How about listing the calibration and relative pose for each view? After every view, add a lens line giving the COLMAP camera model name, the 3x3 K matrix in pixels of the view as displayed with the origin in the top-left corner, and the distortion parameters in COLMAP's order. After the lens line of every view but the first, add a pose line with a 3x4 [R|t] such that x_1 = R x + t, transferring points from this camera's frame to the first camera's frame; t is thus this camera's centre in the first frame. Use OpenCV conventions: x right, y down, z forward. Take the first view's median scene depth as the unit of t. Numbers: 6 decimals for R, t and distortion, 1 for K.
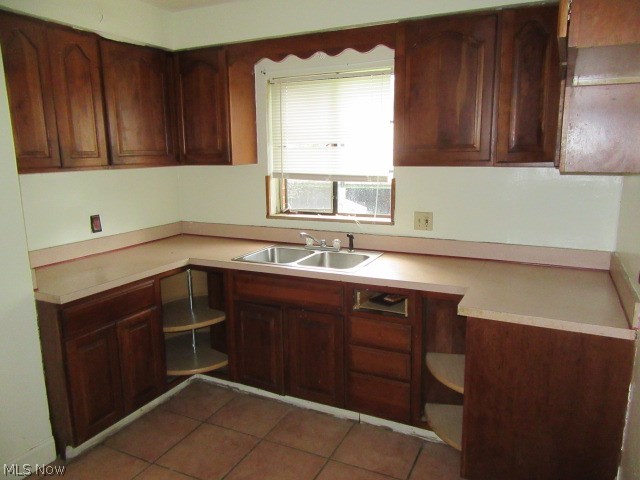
lens RADIAL K [[478.6, 0, 320.0], [0, 478.6, 240.0], [0, 0, 1]] dist [0.001613, 0.006989]
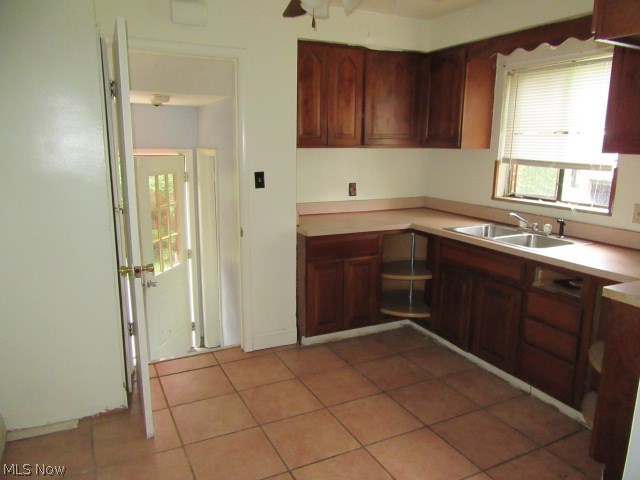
lens RADIAL K [[478.6, 0, 320.0], [0, 478.6, 240.0], [0, 0, 1]] dist [0.001613, 0.006989]
pose [[0.804133, 0.144522, -0.576614, 0.246868], [-0.133582, 0.989120, 0.061622, 0.035198], [0.579246, 0.027473, 0.814689, -0.129423]]
